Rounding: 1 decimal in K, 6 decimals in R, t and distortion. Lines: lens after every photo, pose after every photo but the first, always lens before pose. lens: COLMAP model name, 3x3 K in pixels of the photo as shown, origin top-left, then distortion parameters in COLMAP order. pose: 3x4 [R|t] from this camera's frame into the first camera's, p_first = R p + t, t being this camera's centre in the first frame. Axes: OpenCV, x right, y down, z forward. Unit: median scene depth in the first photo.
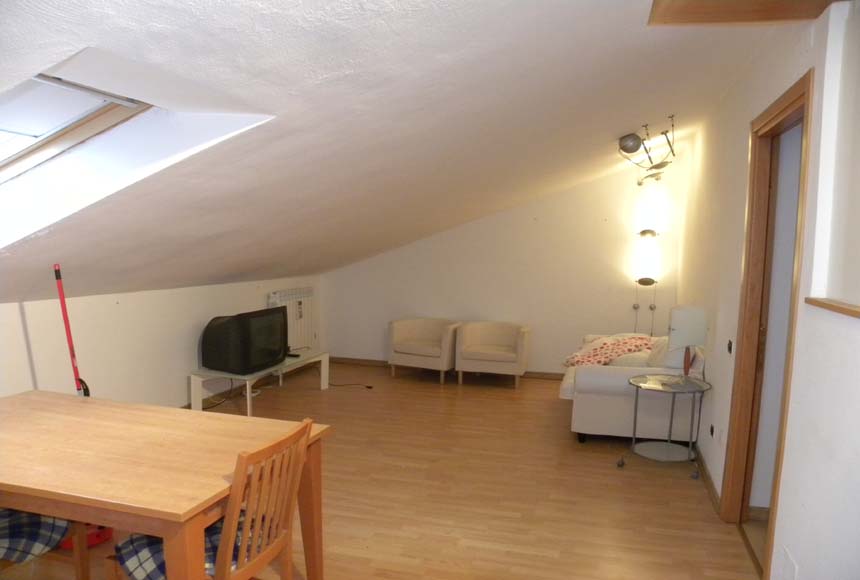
lens RADIAL K [[658.1, 0, 431.2], [0, 658.1, 309.0], [0, 0, 1]] dist [-0.154095, 0.115135]
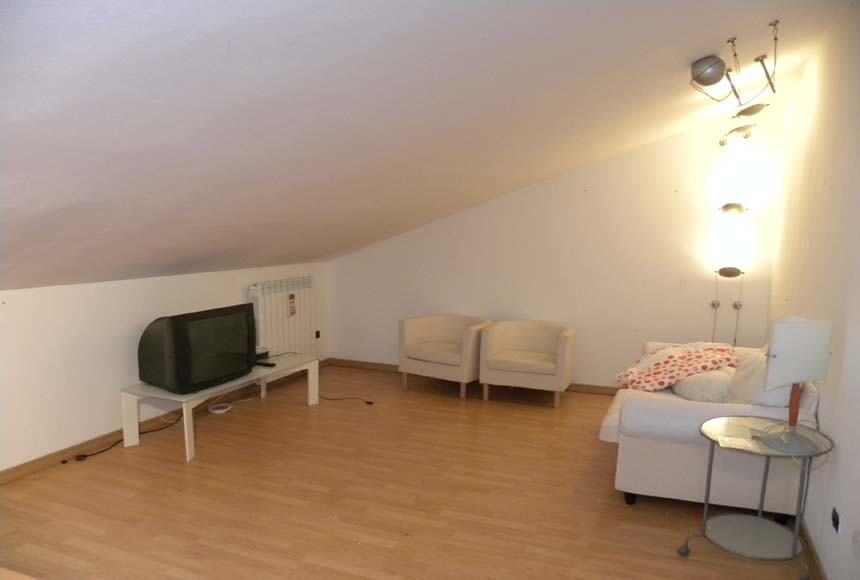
lens RADIAL K [[658.1, 0, 431.2], [0, 658.1, 309.0], [0, 0, 1]] dist [-0.154095, 0.115135]
pose [[0.993552, 0.008870, -0.113030, 0.078826], [-0.005858, 0.999620, 0.026949, -0.019550], [0.113227, -0.026114, 0.993226, 0.242539]]
